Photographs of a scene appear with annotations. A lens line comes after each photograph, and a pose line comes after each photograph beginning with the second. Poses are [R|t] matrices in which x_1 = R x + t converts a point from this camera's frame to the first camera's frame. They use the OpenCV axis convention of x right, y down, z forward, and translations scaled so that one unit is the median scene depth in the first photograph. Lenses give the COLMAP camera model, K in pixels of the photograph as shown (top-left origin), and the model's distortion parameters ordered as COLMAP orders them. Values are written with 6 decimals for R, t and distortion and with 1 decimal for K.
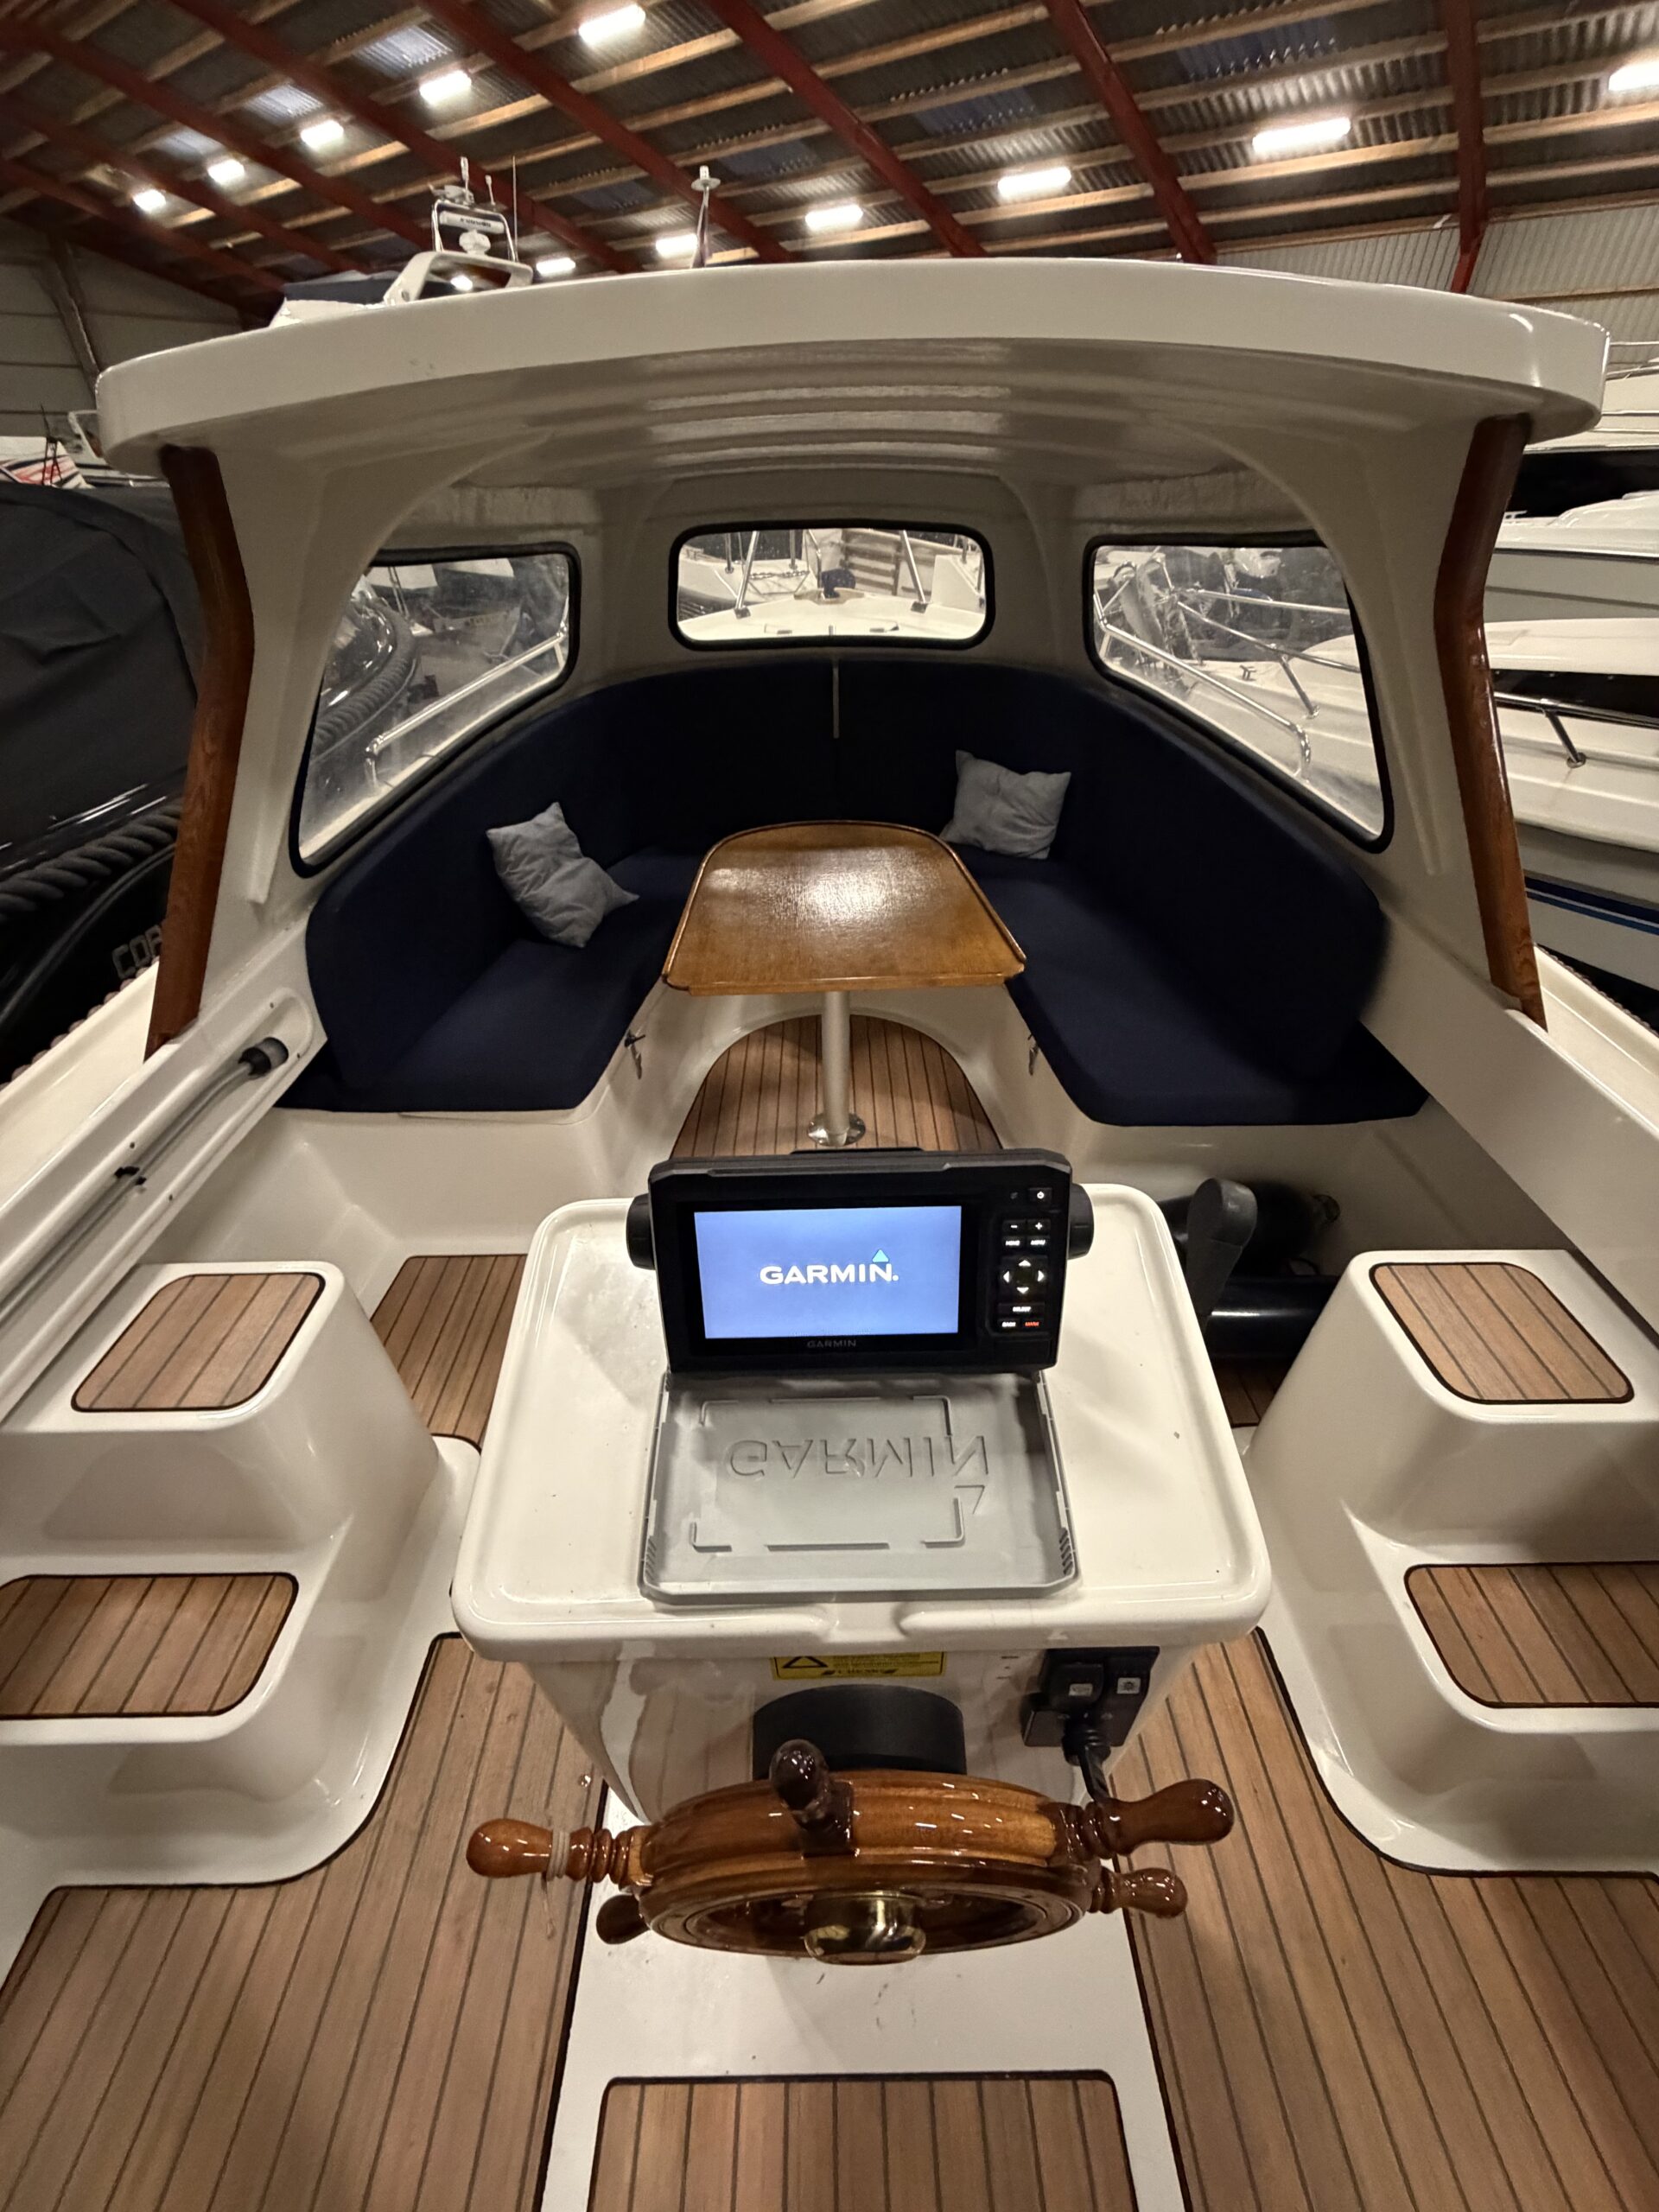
lens RADIAL K [[884.4, 0, 829.5], [0, 884.4, 1106.0], [0, 0, 1]] dist [-0.001153, 0.000092]
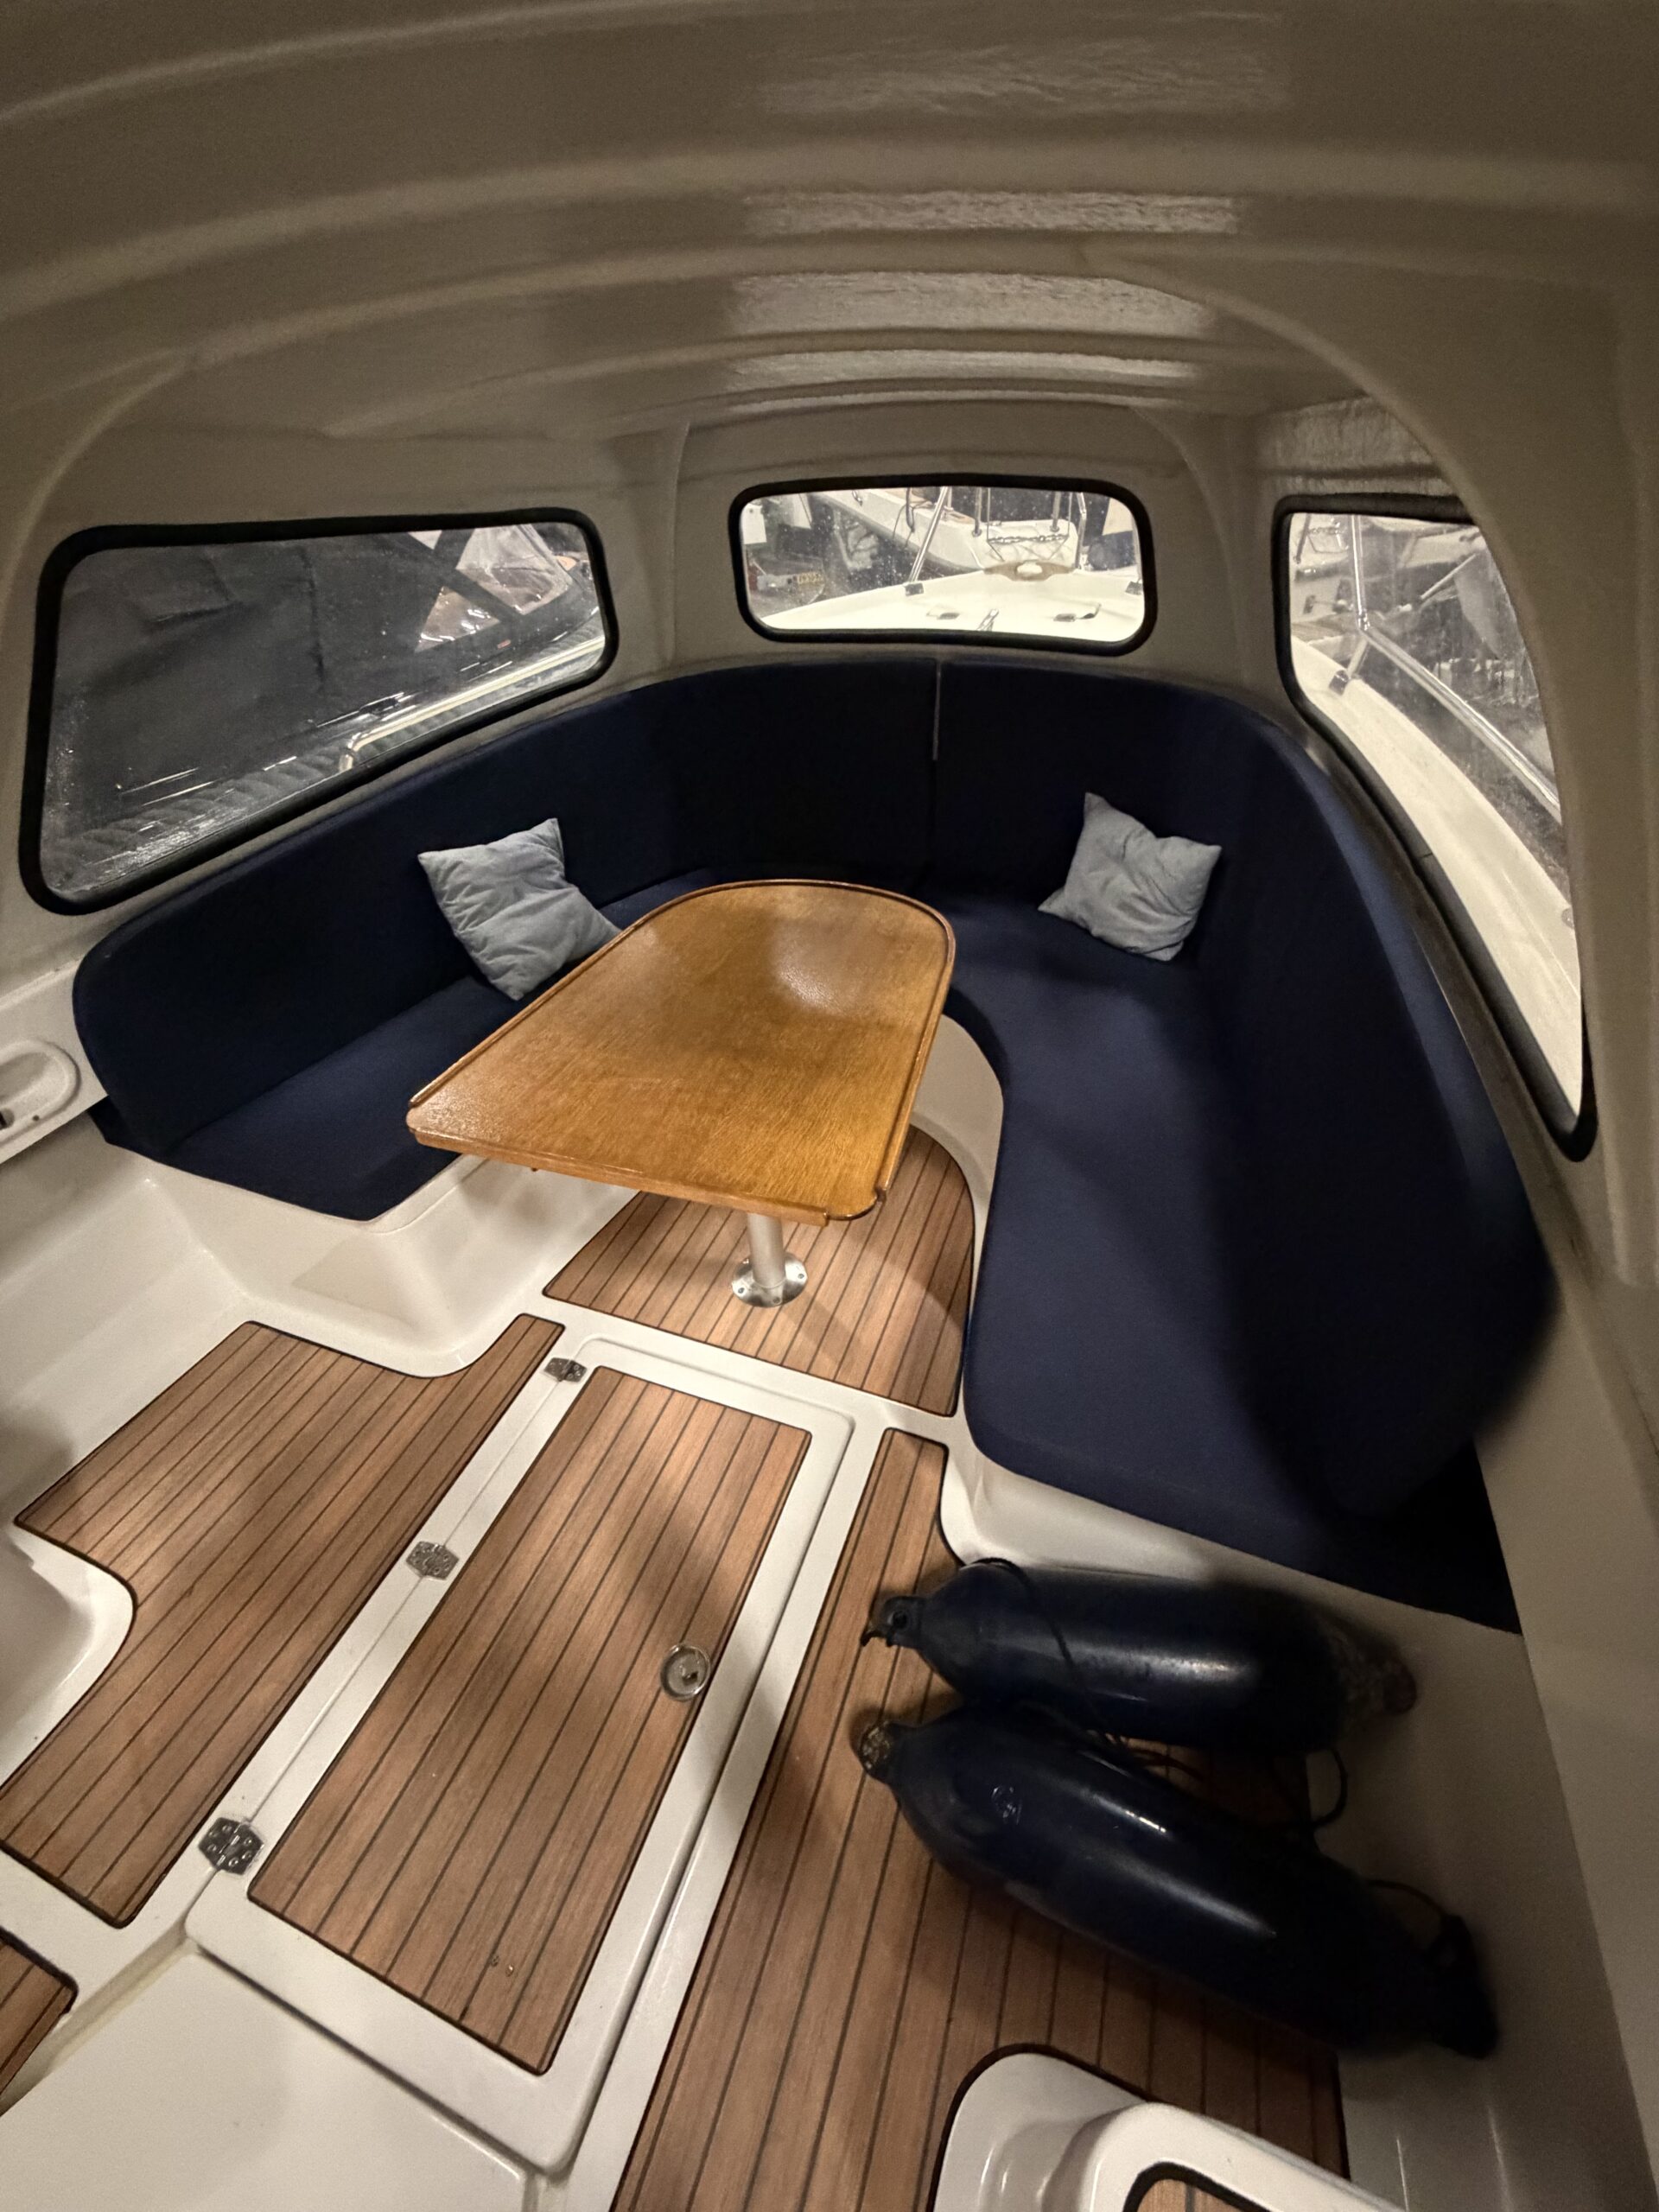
lens RADIAL K [[885.1, 0, 816.5], [0, 885.1, 1107.0], [0, 0, 1]] dist [-0.001128, 0.000064]
pose [[0.931538, 0.202305, -0.302175, 0.258300], [-0.190810, 0.979309, 0.067417, -0.186881], [0.309561, -0.005143, 0.950866, 0.278815]]
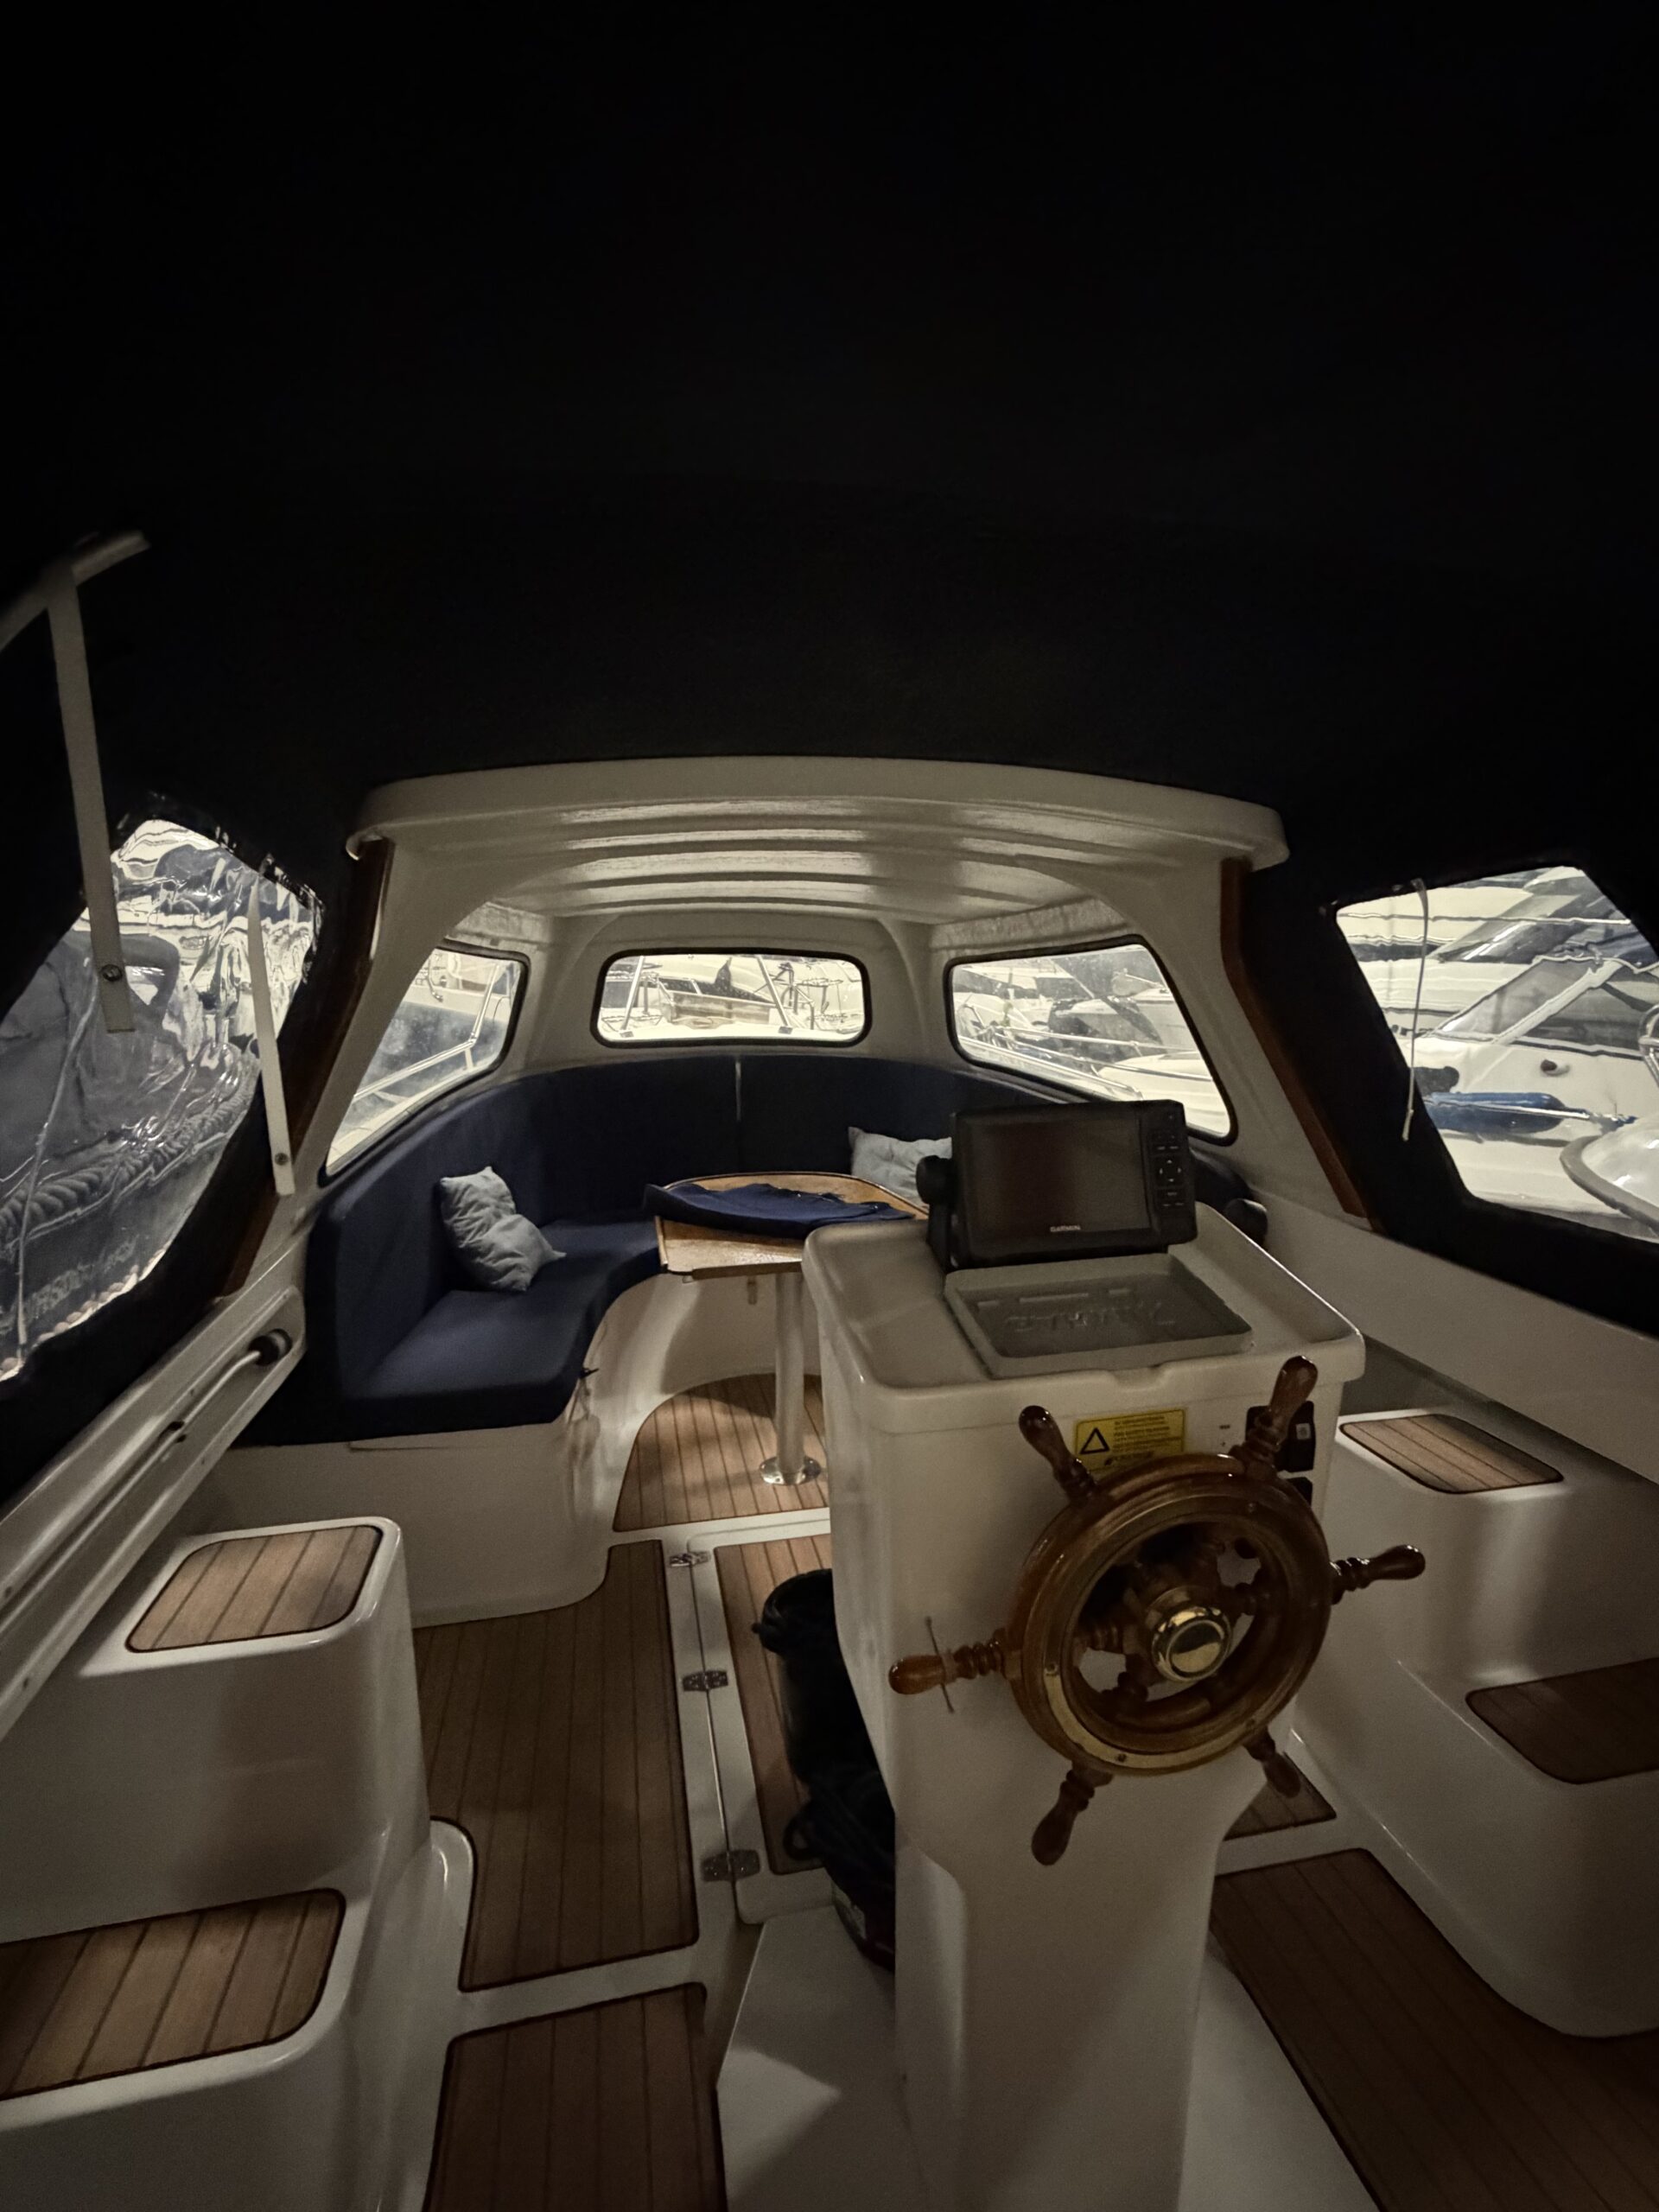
lens RADIAL K [[1015.5, 0, 829.5], [0, 1015.5, 1106.0], [0, 0, 1]] dist [-0.002972, -0.000162]
pose [[0.978715, -0.015337, 0.204651, -0.171569], [0.109763, 0.881708, -0.458850, 0.190355], [-0.173405, 0.471546, 0.864624, -0.130583]]
